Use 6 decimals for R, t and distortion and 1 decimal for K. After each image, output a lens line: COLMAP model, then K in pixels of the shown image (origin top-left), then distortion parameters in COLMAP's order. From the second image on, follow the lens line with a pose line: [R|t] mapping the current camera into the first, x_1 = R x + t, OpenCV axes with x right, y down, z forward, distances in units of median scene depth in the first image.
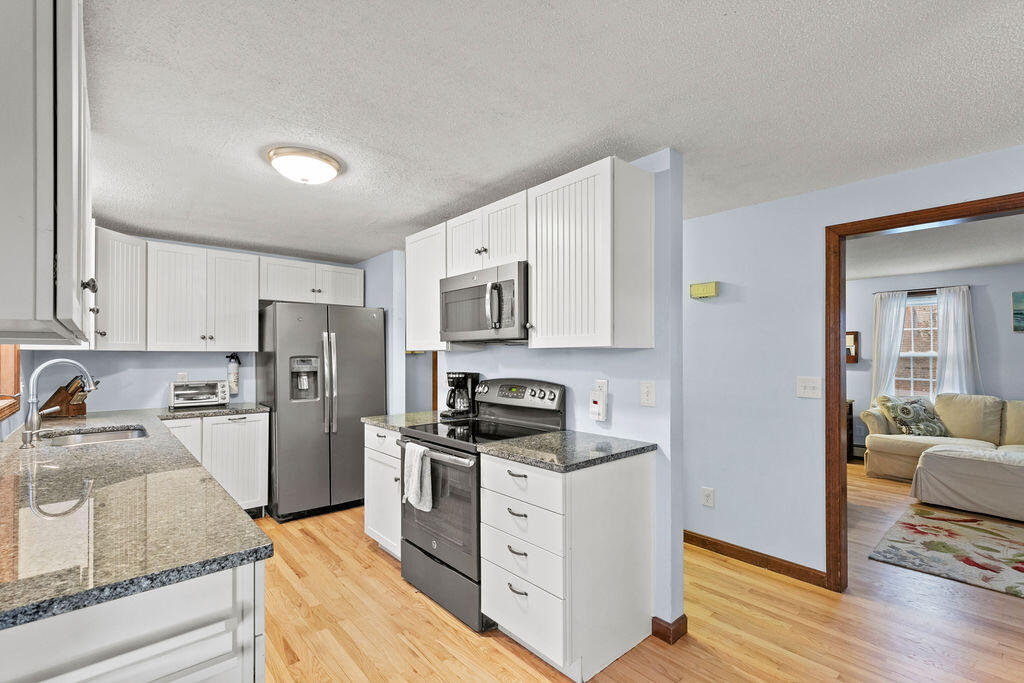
lens RADIAL K [[467.0, 0, 512.7], [0, 467.0, 347.5], [0, 0, 1]] dist [0.013511, -0.004639]
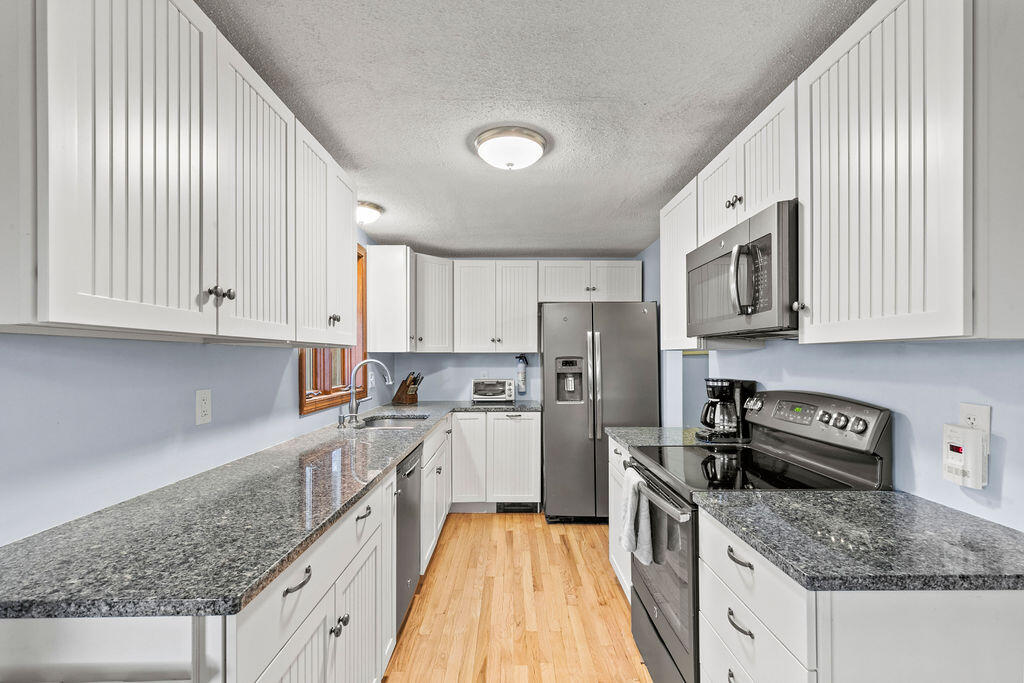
lens RADIAL K [[467.0, 0, 500.0], [0, 467.0, 354.3], [0, 0, 1]] dist [0.013511, -0.004639]
pose [[0.751658, -0.004850, -0.659536, 0.128188], [0.014141, 0.999862, 0.008763, 0.003890], [0.659402, -0.015913, 0.751622, 0.265992]]
